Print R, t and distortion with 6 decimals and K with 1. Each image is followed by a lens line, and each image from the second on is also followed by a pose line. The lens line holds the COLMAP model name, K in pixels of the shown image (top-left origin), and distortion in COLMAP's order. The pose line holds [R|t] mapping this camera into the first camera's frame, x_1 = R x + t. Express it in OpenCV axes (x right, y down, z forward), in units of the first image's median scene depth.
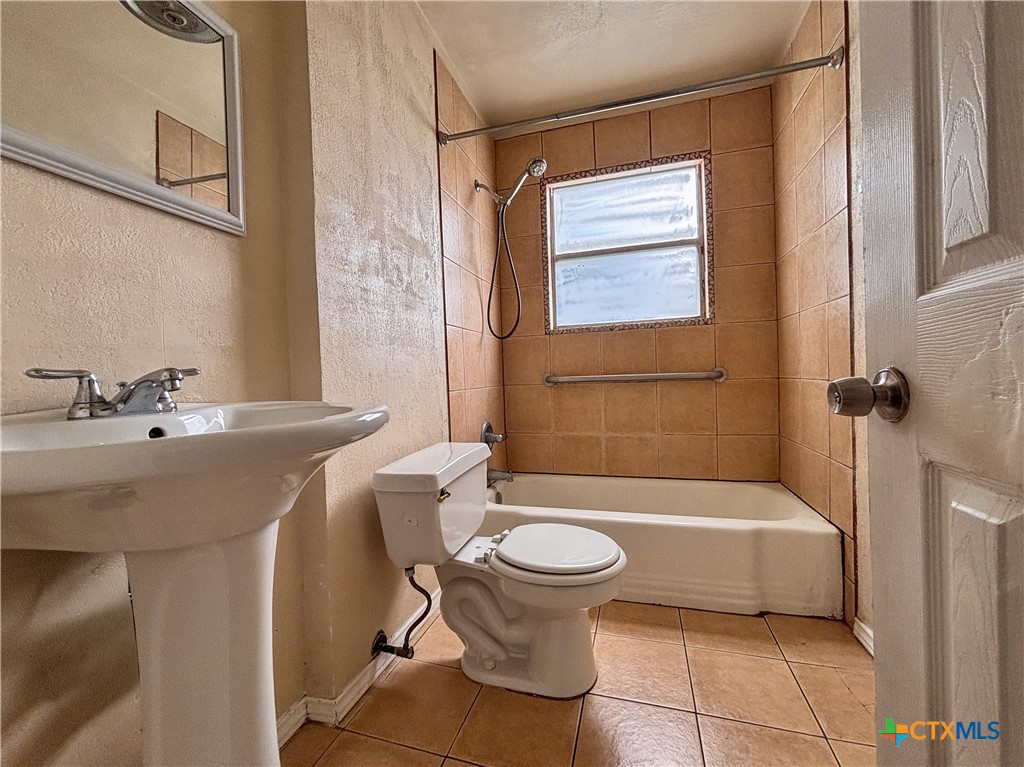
lens RADIAL K [[424.1, 0, 512.0], [0, 424.1, 383.5], [0, 0, 1]] dist [-0.002624, -0.000266]
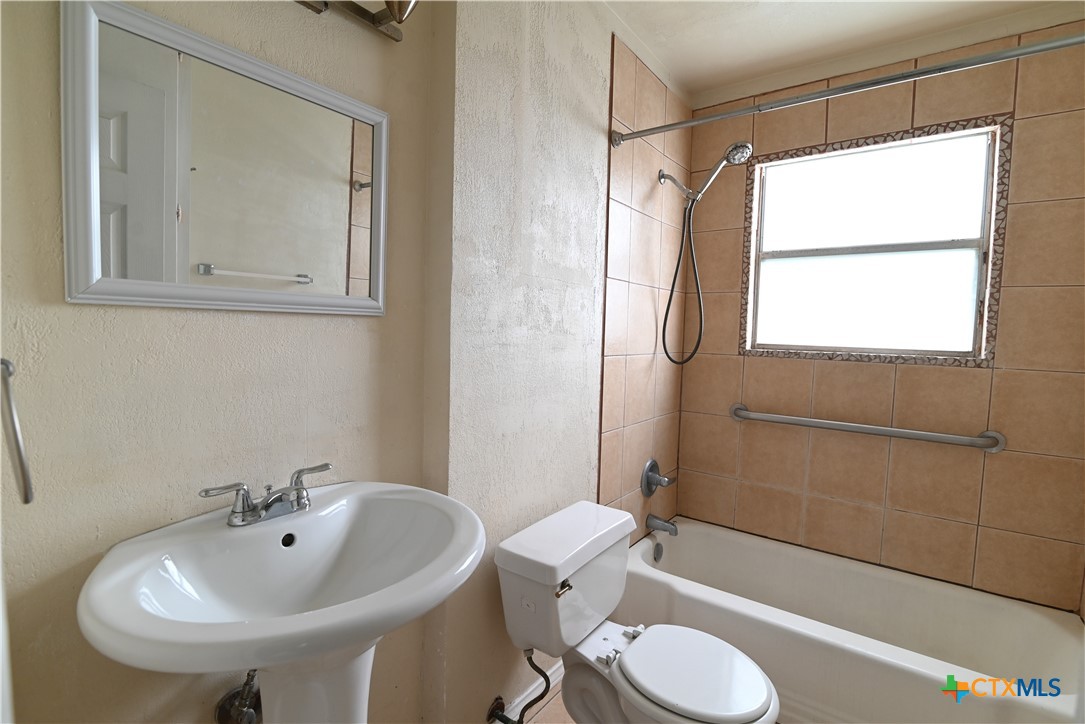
lens RADIAL K [[503.6, 0, 549.9], [0, 503.6, 361.9], [0, 0, 1]] dist [-0.019757, 0.000925]
pose [[0.939821, 0.082983, -0.331438, 0.067497], [-0.068215, 0.996100, 0.055966, -0.148525], [0.334789, -0.029989, 0.941816, -0.001921]]
